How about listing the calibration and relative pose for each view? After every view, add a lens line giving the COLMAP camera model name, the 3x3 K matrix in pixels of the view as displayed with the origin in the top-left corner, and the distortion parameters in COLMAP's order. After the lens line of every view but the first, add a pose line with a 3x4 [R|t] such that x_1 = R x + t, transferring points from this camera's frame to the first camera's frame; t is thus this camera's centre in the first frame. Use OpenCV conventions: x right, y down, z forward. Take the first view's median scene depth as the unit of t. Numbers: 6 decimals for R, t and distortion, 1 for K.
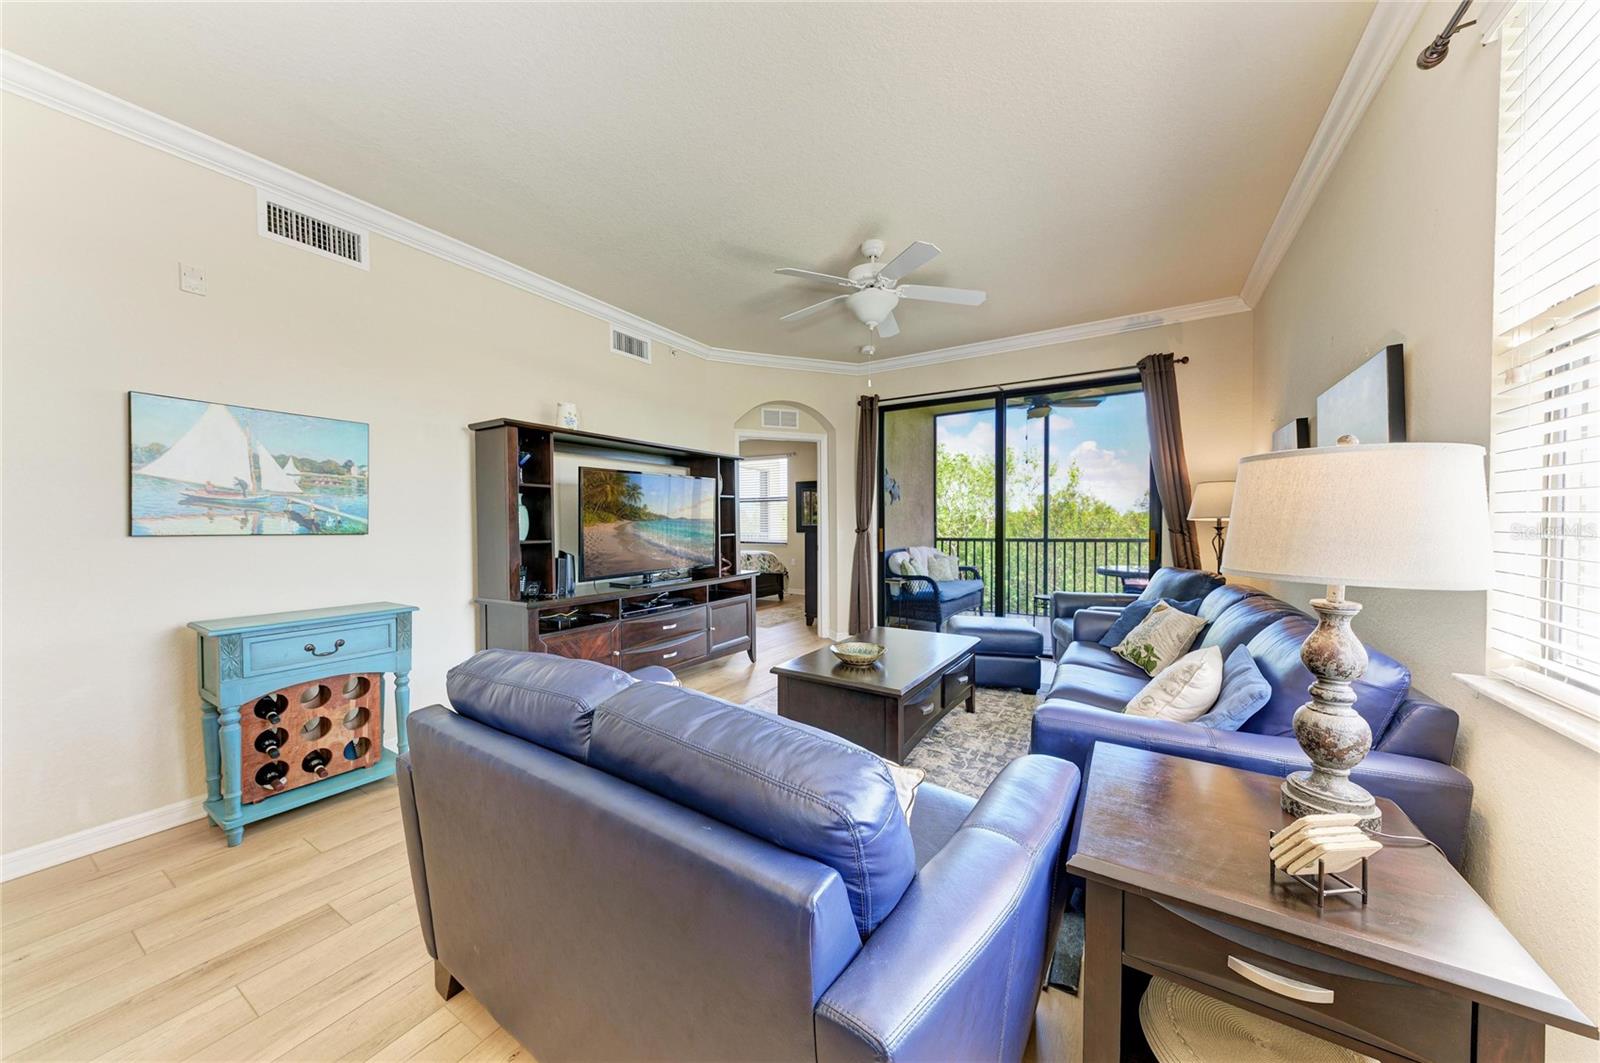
lens RADIAL K [[538.8, 0, 785.2], [0, 538.8, 523.5], [0, 0, 1]] dist [0.020533, -0.000023]
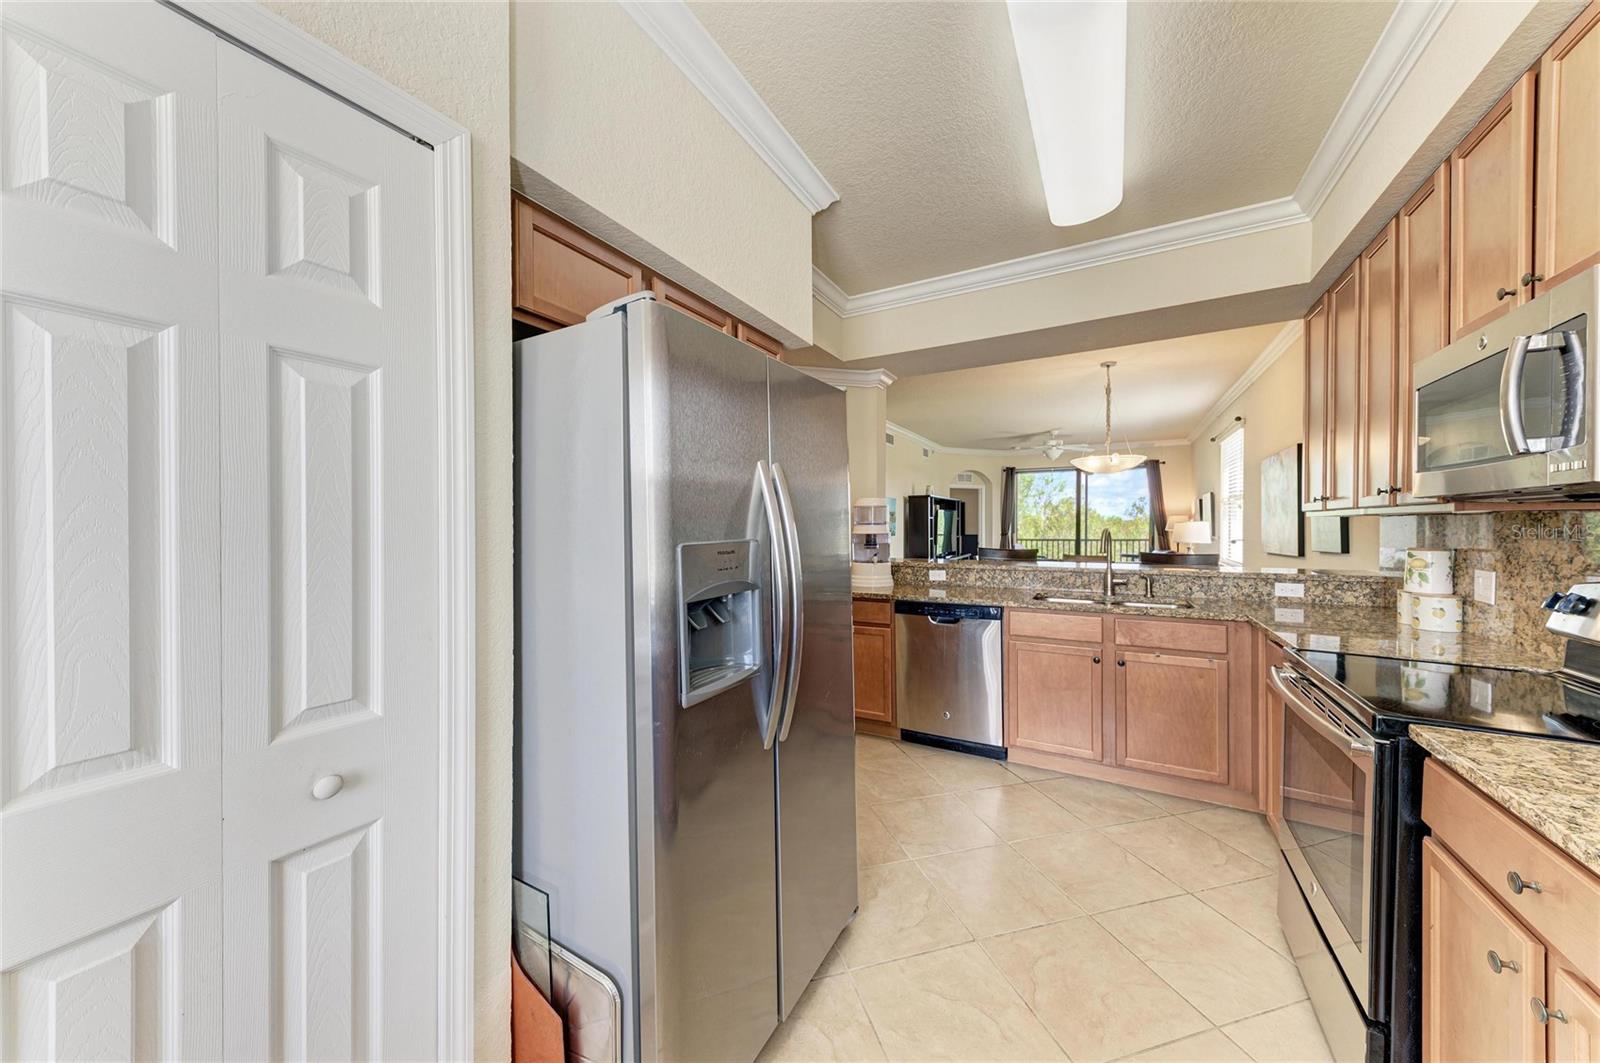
lens RADIAL K [[556.4, 0, 795.1], [0, 556.4, 526.5], [0, 0, 1]] dist [0.009745, 0.000033]
pose [[0.998463, -0.003275, 0.055332, -0.974347], [0.003371, 0.999993, -0.001639, -0.023551], [-0.055327, 0.001823, 0.998467, -1.297742]]
